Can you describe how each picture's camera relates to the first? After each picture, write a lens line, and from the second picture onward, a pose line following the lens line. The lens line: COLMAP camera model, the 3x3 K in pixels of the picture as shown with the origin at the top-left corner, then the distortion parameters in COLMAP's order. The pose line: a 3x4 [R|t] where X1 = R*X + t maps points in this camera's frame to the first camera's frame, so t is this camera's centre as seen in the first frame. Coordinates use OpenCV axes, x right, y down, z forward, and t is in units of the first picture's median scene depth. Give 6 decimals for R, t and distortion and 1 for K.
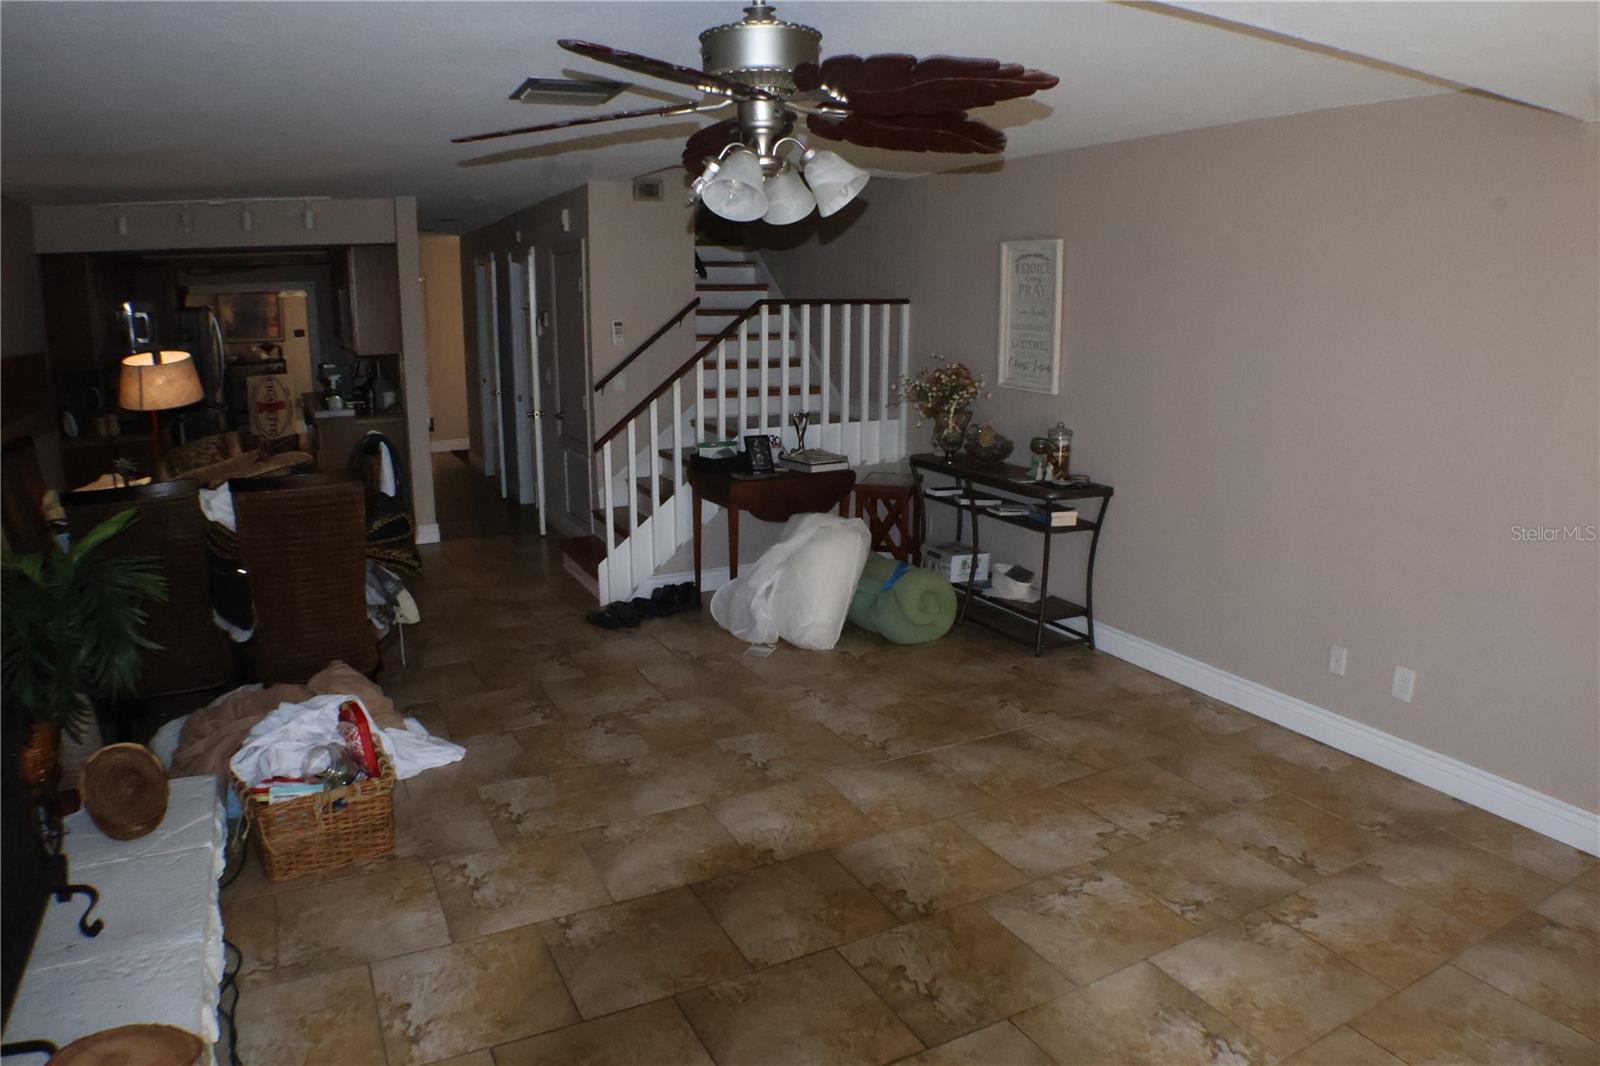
lens RADIAL K [[1045.2, 0, 800.0], [0, 1045.2, 533.0], [0, 0, 1]] dist [-0.160291, 0.033481]
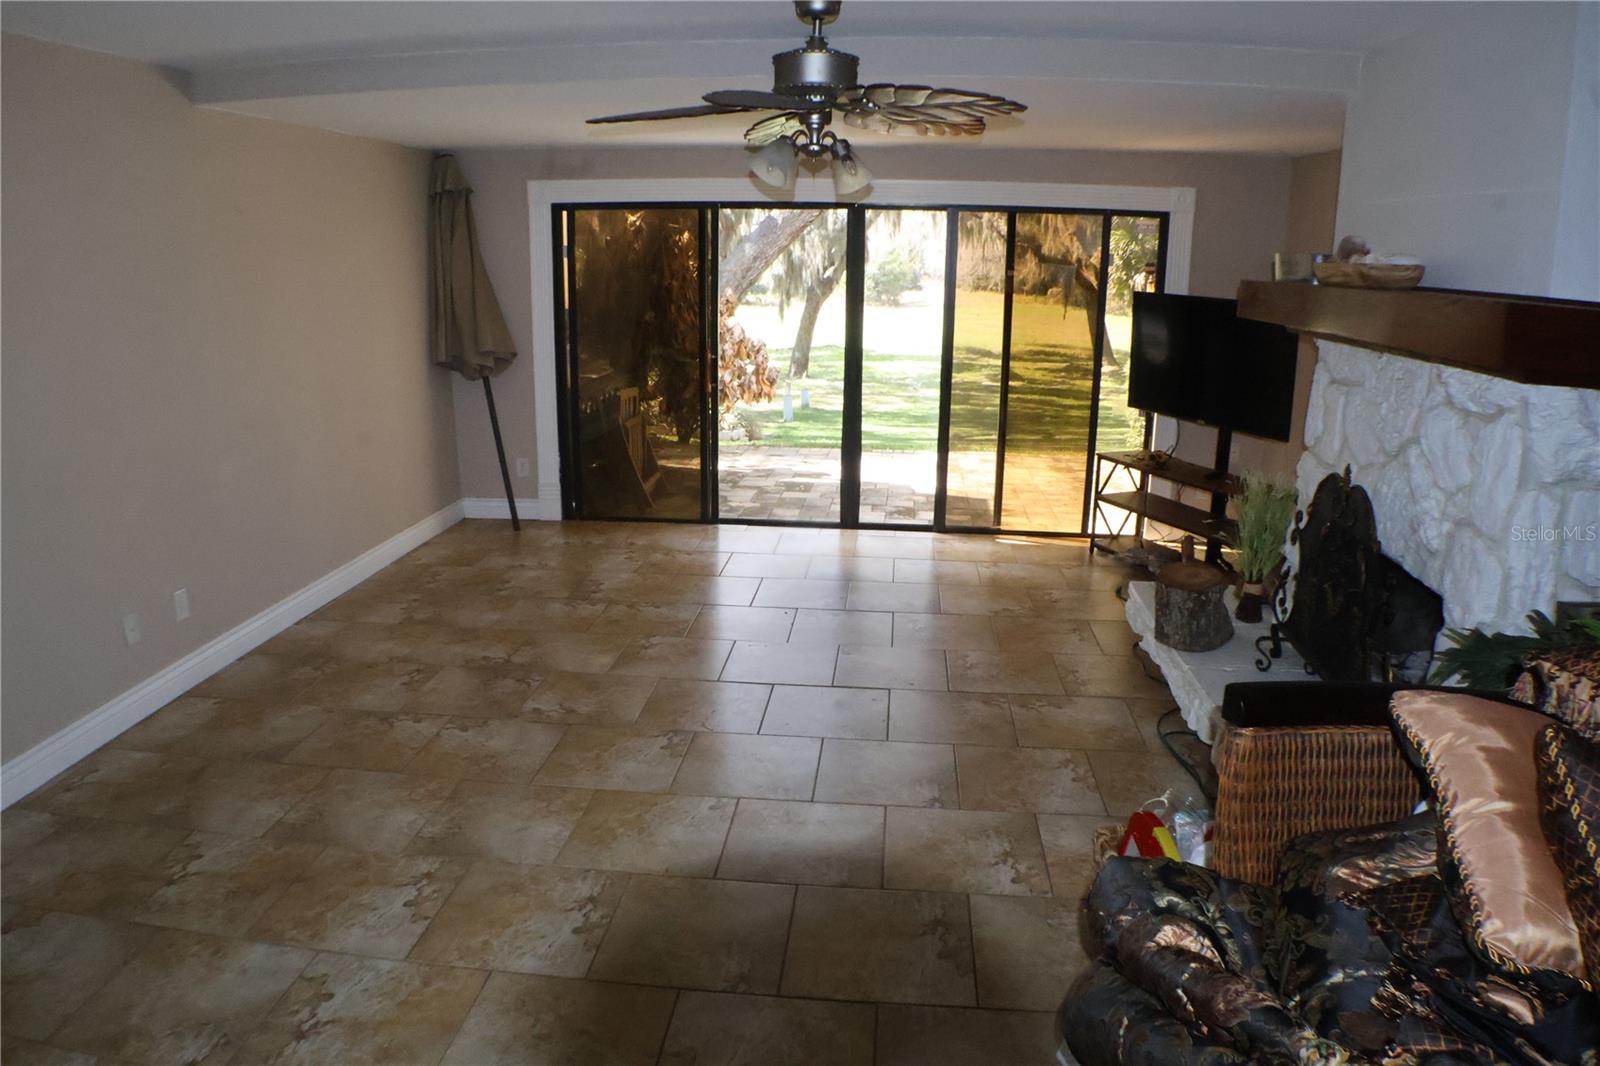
lens RADIAL K [[1036.1, 0, 795.5], [0, 1036.1, 552.2], [0, 0, 1]] dist [-0.154869, 0.025482]
pose [[-0.839700, -0.152101, 0.521316, -0.510019], [0.113932, 0.889267, 0.442970, -0.299123], [-0.530965, 0.431357, -0.729388, 1.405309]]
